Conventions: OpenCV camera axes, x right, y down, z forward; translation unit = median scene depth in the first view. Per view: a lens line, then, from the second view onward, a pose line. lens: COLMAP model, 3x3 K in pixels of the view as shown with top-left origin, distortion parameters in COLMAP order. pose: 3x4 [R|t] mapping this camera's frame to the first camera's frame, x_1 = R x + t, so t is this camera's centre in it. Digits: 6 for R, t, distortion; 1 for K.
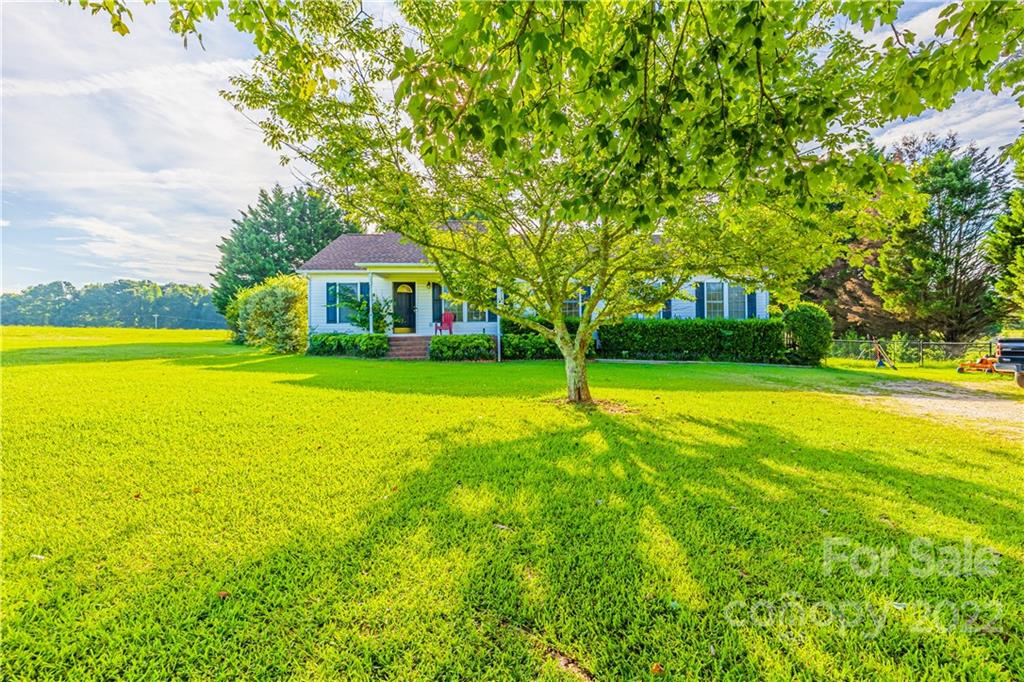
lens RADIAL K [[429.7, 0, 512.7], [0, 429.7, 336.8], [0, 0, 1]] dist [-0.001766, -0.000431]
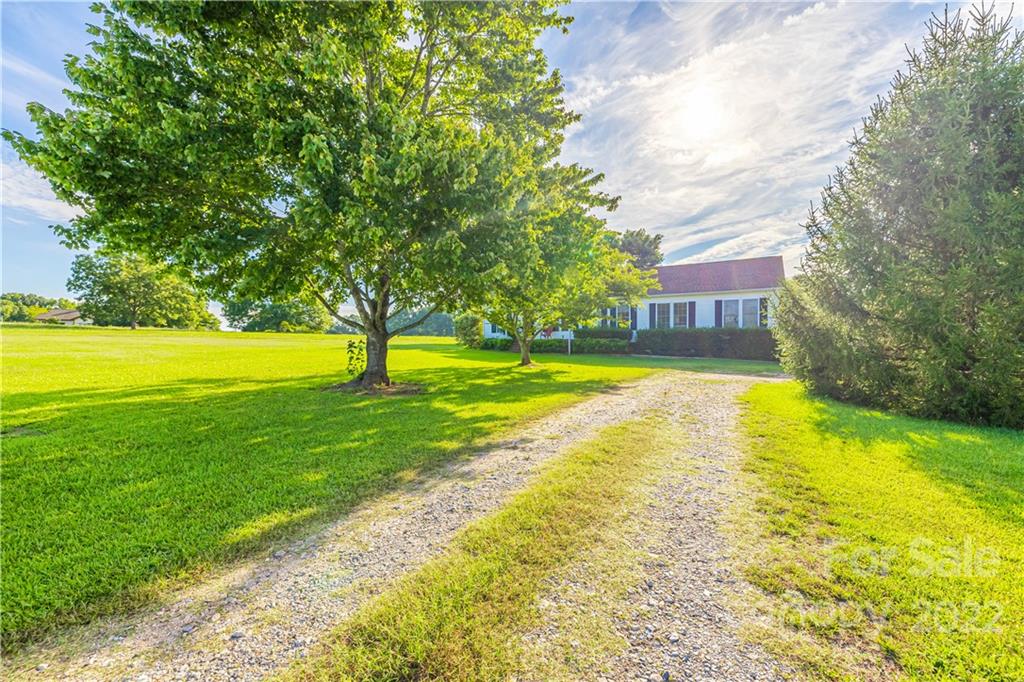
lens RADIAL K [[429.7, 0, 511.6], [0, 429.7, 341.7], [0, 0, 1]] dist [-0.001766, -0.000431]
pose [[0.834325, 0.002578, -0.551267, 0.677428], [-0.005803, 0.999975, -0.004106, 0.014216], [0.551243, 0.006625, 0.834319, -0.506095]]
